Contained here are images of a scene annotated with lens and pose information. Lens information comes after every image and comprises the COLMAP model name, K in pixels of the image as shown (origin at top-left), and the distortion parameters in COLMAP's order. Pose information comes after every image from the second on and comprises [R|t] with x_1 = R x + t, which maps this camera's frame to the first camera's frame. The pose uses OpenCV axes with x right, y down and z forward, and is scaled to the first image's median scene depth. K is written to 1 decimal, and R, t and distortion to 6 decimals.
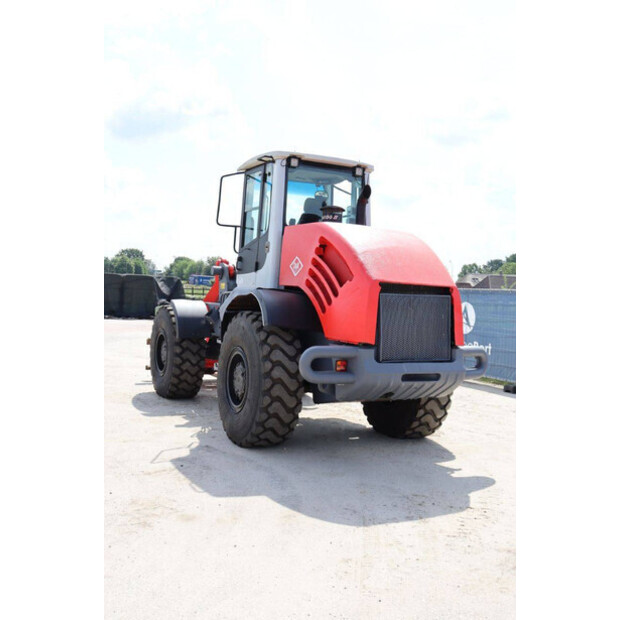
lens RADIAL K [[631.9, 0, 311.4], [0, 631.9, 309.9], [0, 0, 1]] dist [-0.094692, 0.000000]
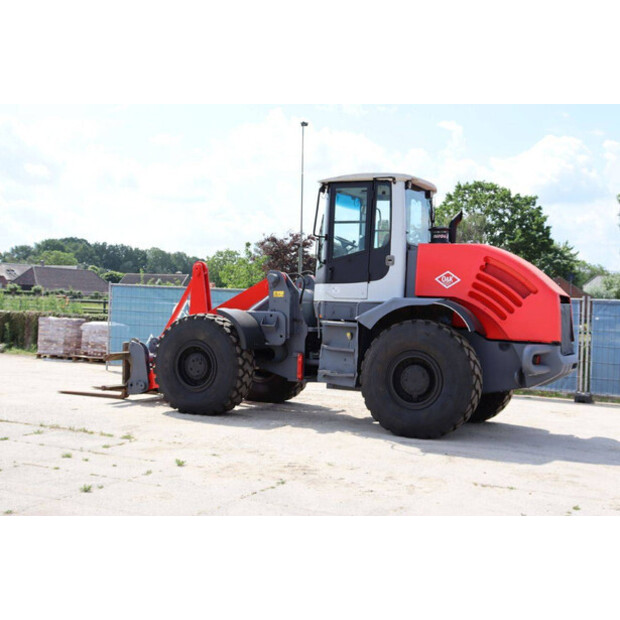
lens RADIAL K [[772.4, 0, 324.4], [0, 772.4, 307.4], [0, 0, 1]] dist [0.034463, 0.000000]
pose [[0.795207, -0.013652, 0.606184, -1.074652], [0.015134, 0.999882, 0.002664, -0.024863], [-0.606149, 0.007055, 0.795320, -0.004806]]
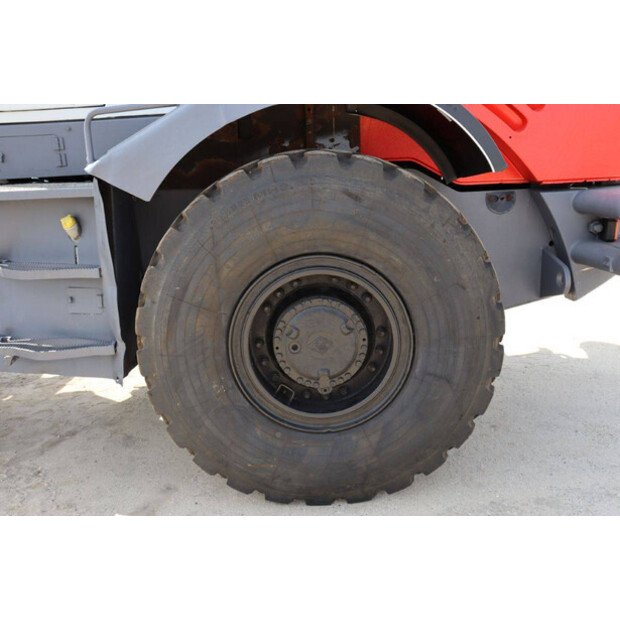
lens RADIAL K [[600.4, 0, 306.8], [0, 600.4, 304.6], [0, 0, 1]] dist [-0.044421, 0.000000]
pose [[0.439367, -0.298221, 0.847361, -0.402538], [0.100003, 0.953661, 0.283779, -0.009304], [-0.892724, -0.039945, 0.448830, 0.846437]]
